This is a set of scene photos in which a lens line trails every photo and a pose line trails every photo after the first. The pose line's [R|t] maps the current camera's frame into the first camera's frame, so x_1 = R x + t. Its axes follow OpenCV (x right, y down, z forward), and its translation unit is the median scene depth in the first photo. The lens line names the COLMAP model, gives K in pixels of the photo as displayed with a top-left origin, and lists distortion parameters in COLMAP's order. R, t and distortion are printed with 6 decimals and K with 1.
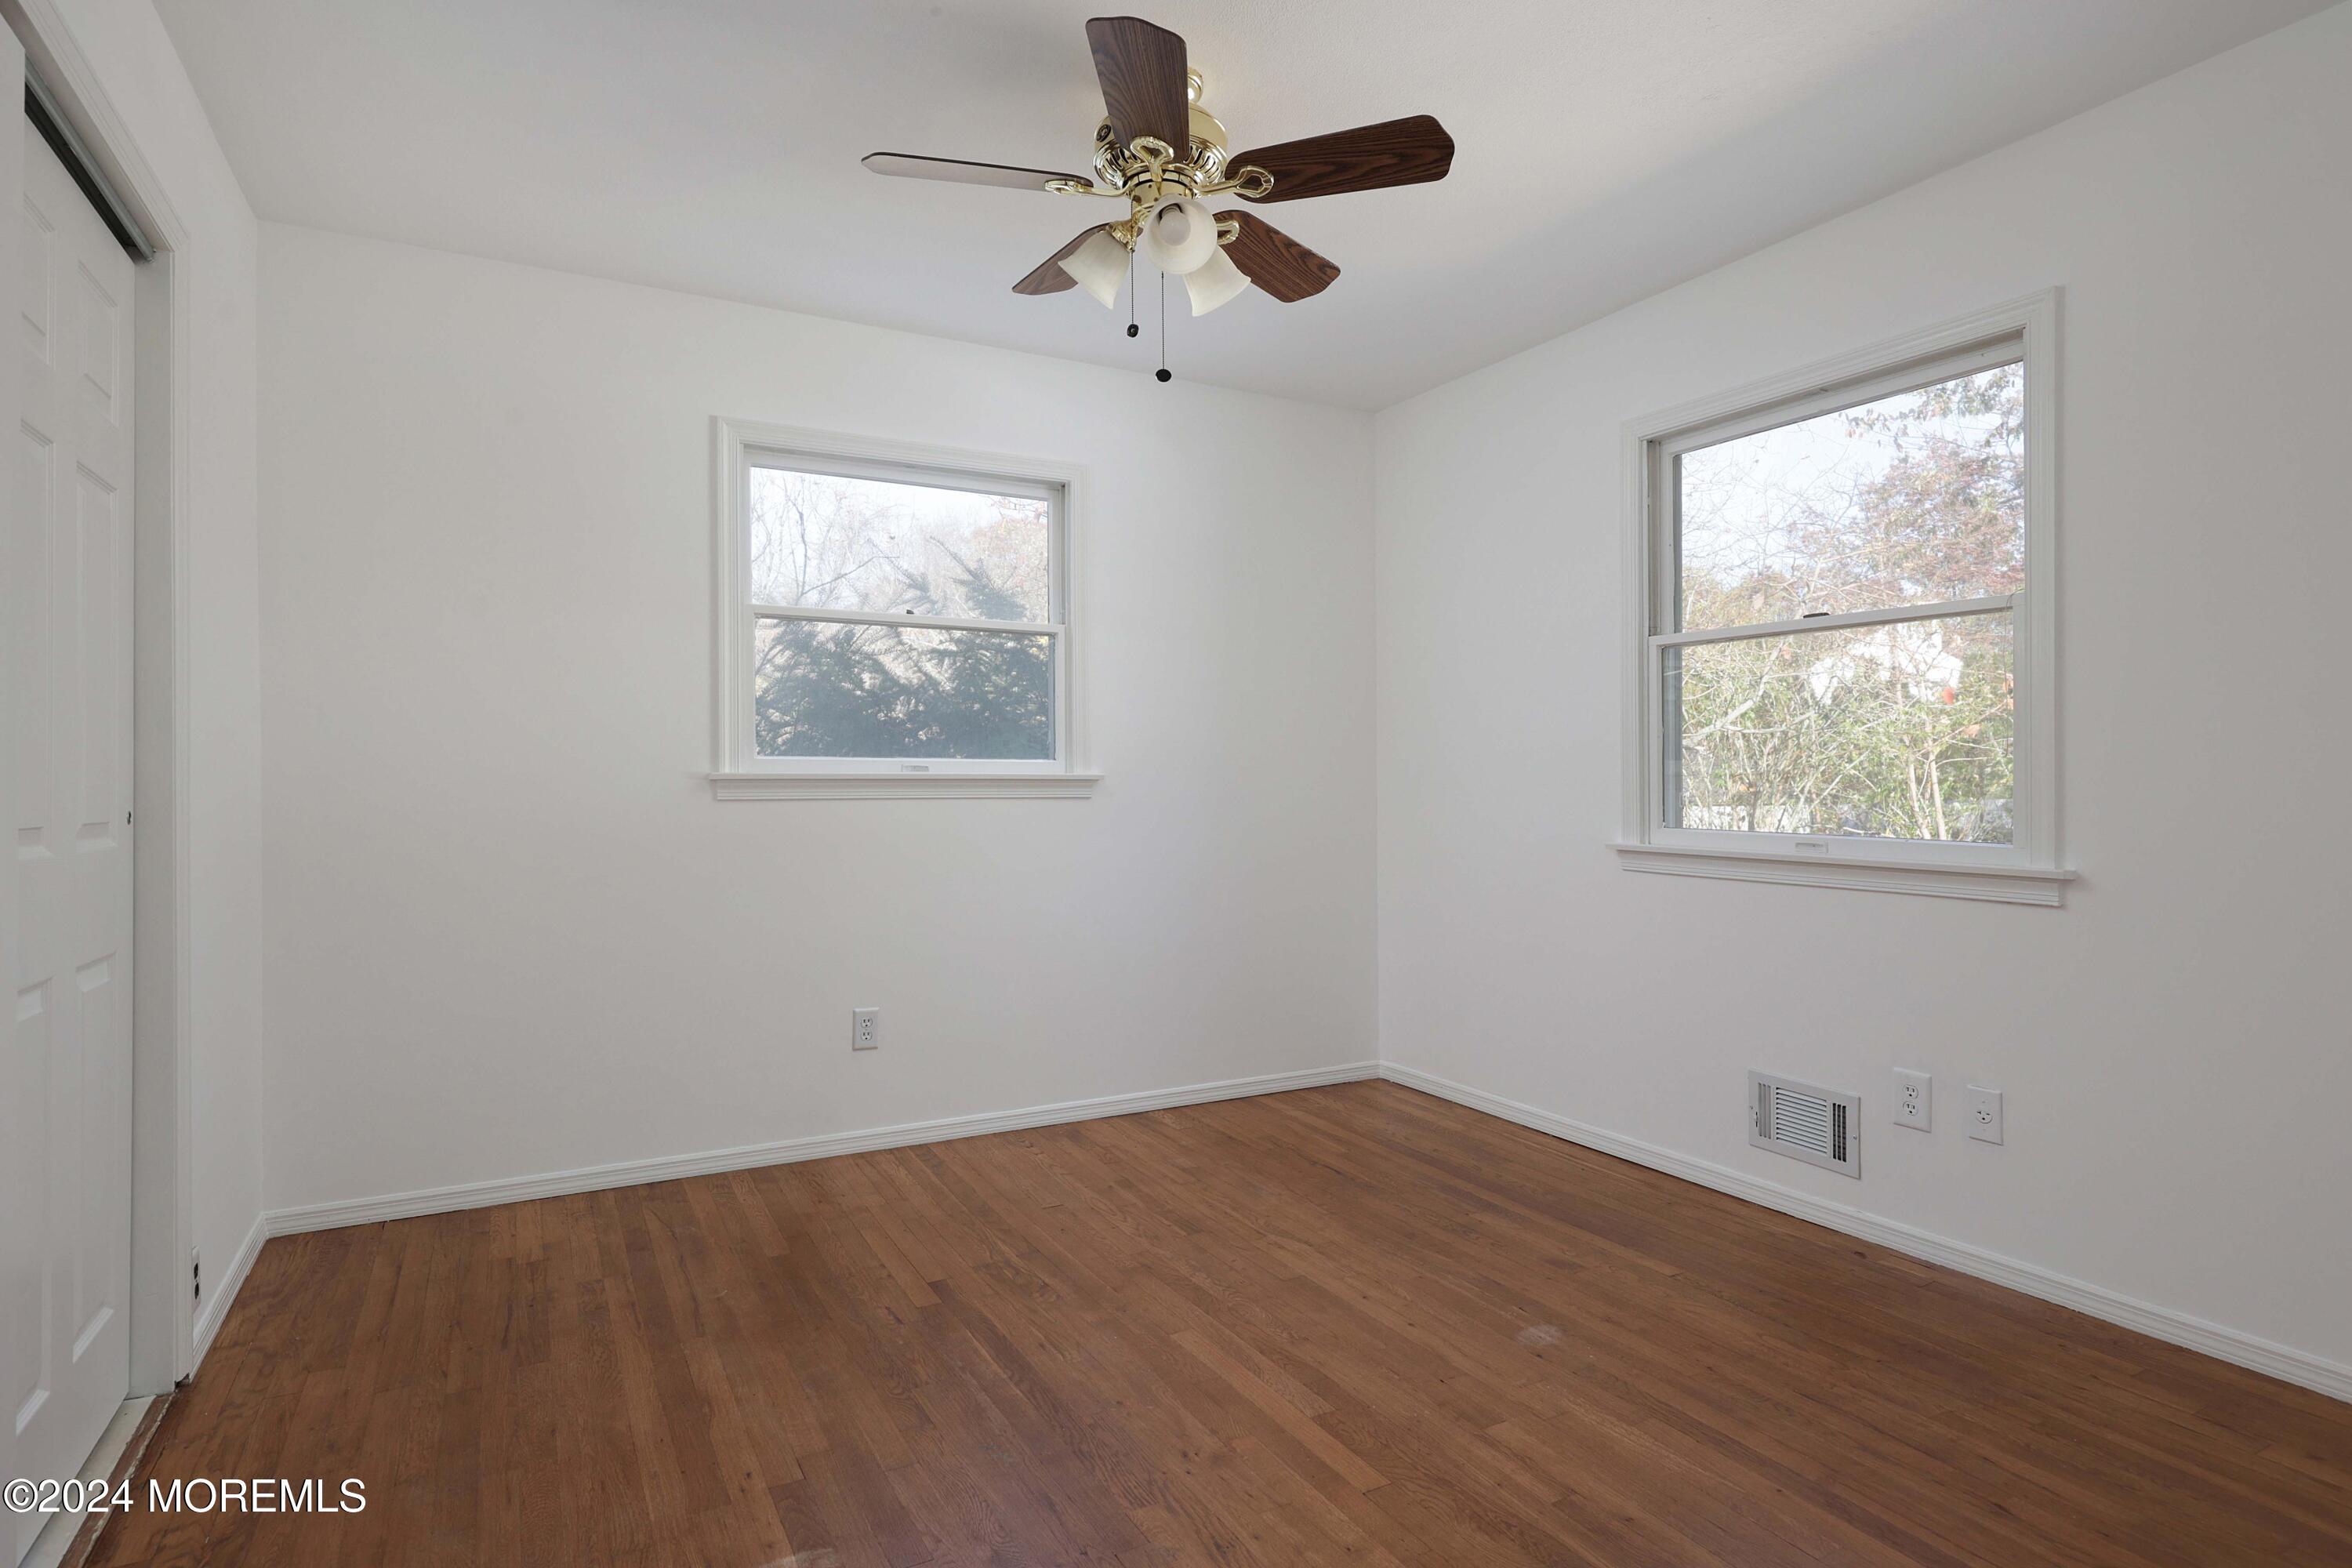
lens RADIAL K [[1226.2, 0, 1167.0], [0, 1226.2, 778.6], [0, 0, 1]] dist [-0.004118, 0.005997]
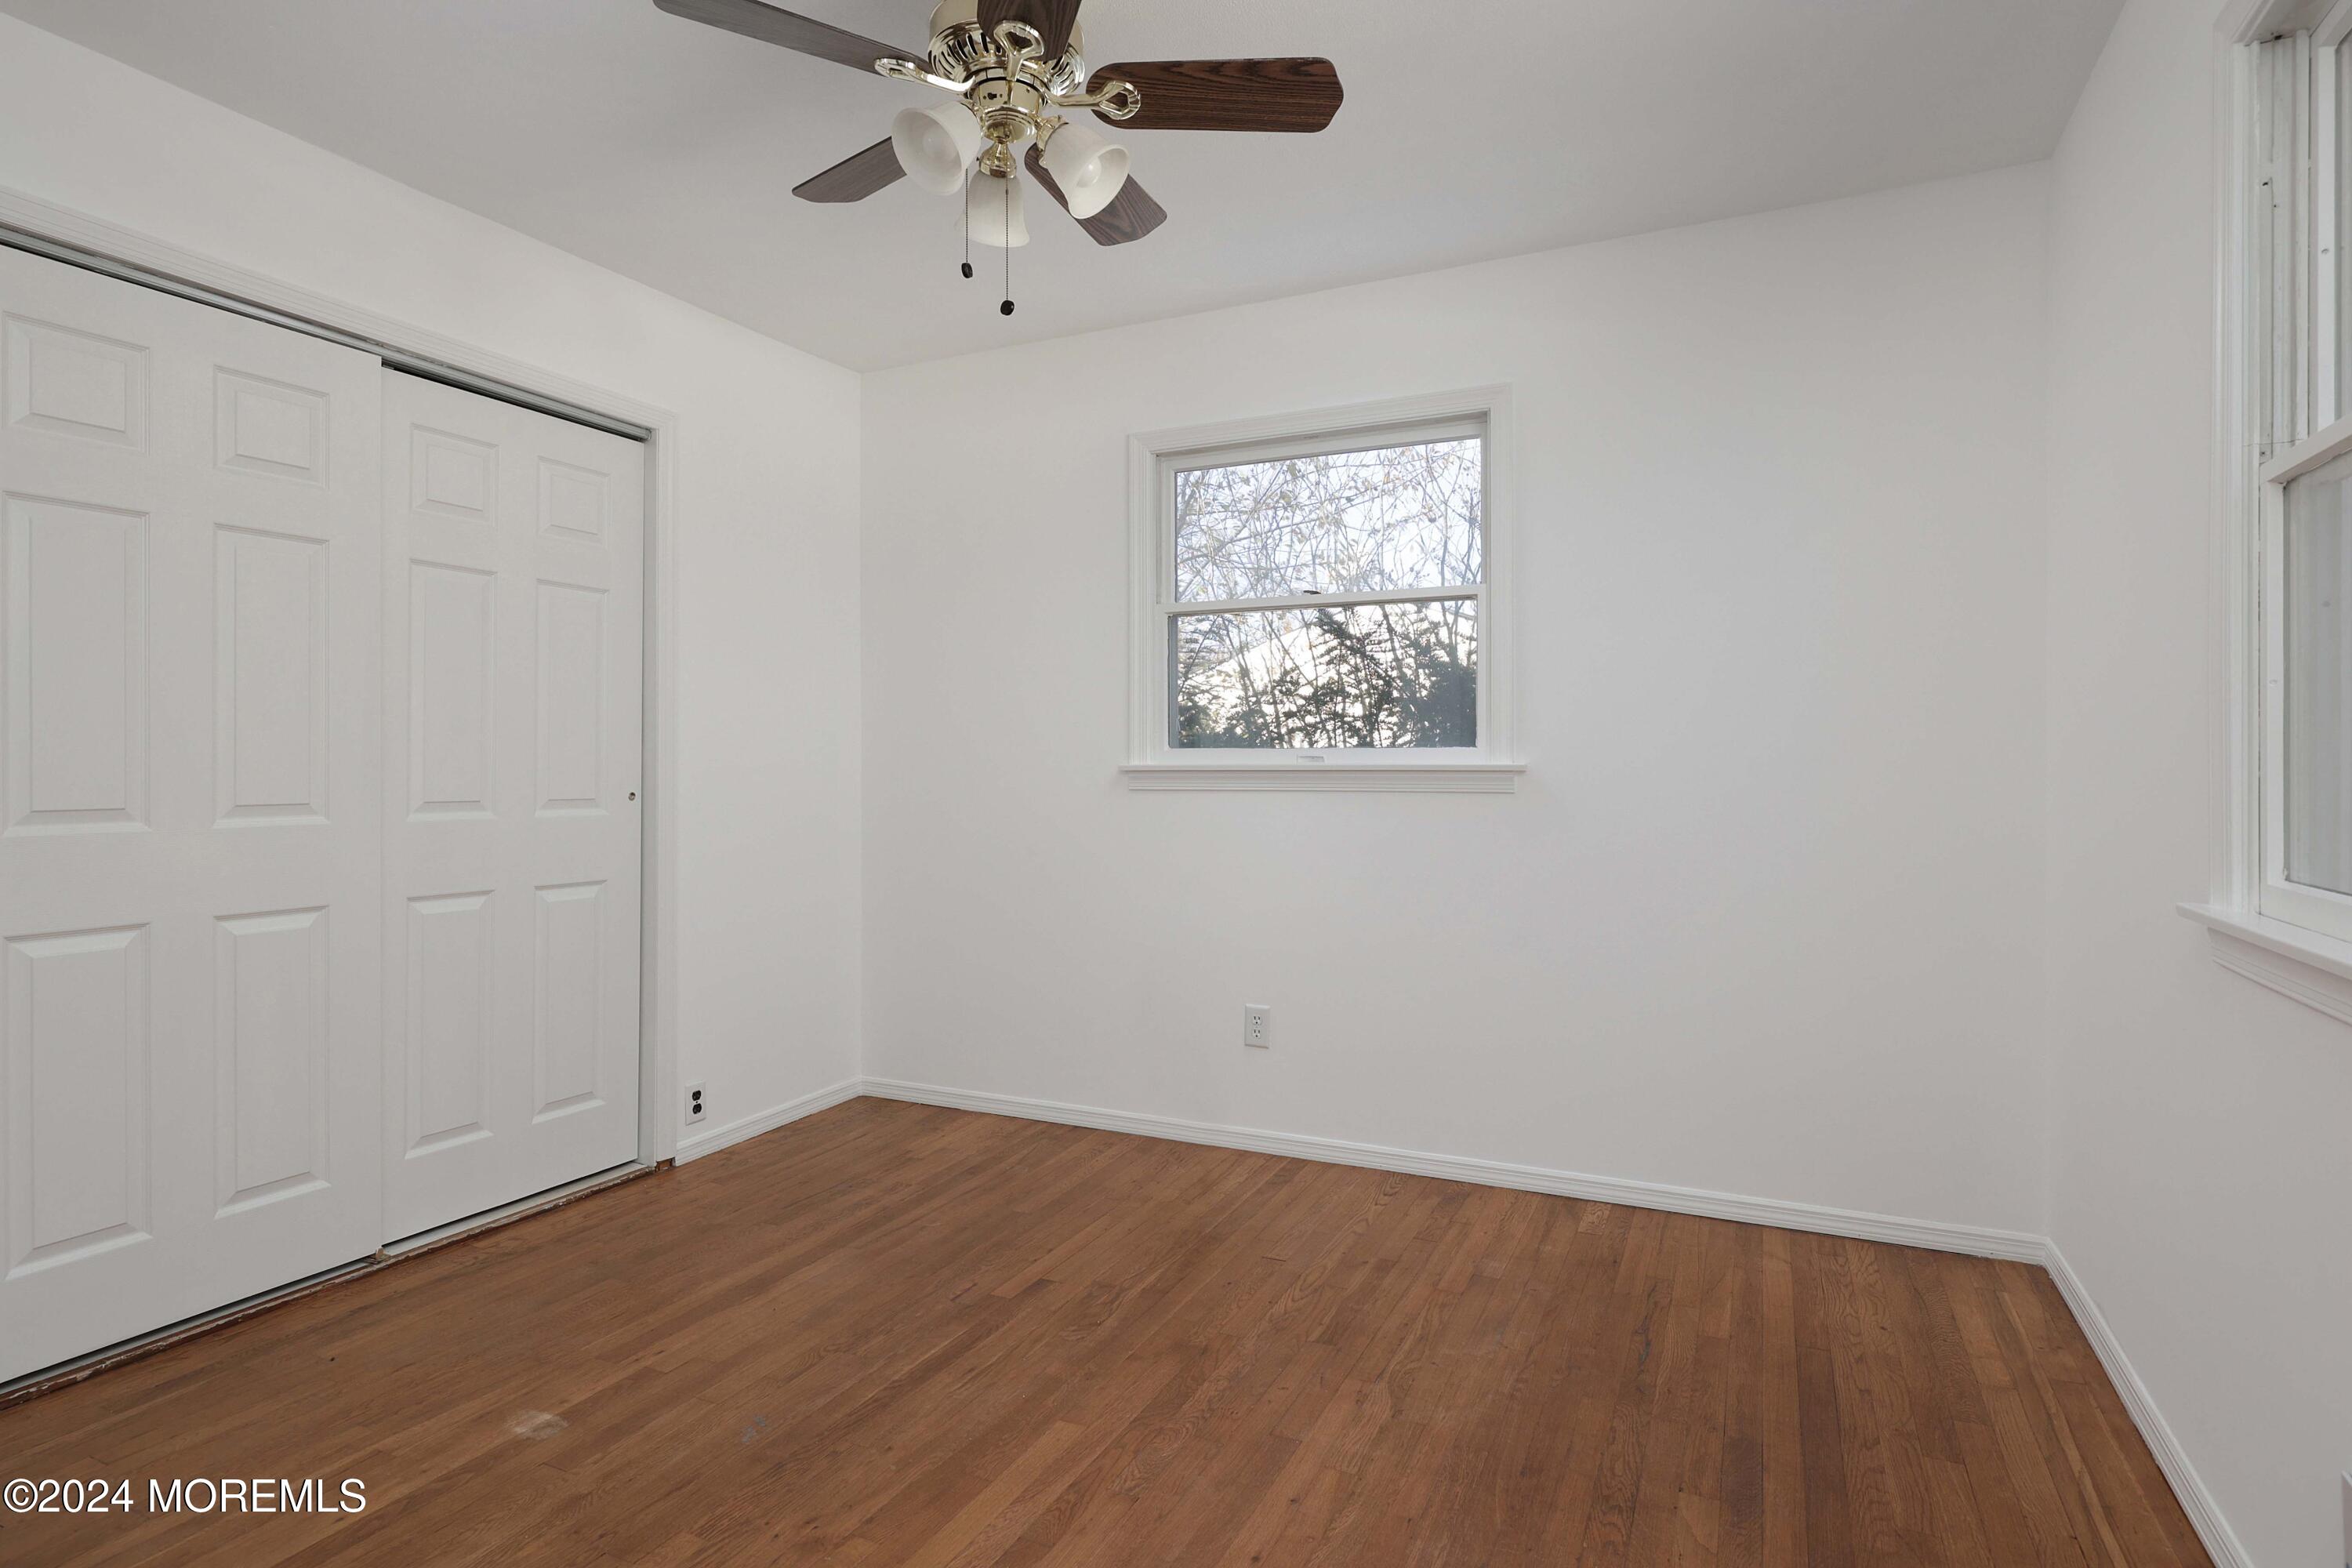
lens RADIAL K [[1226.2, 0, 1255.4], [0, 1226.2, 778.9], [0, 0, 1]] dist [-0.004118, 0.005997]
pose [[0.594249, 0.006939, -0.804251, 0.635369], [0.003143, 0.999935, 0.010949, -0.004615], [0.804275, -0.009034, 0.594189, 0.495836]]
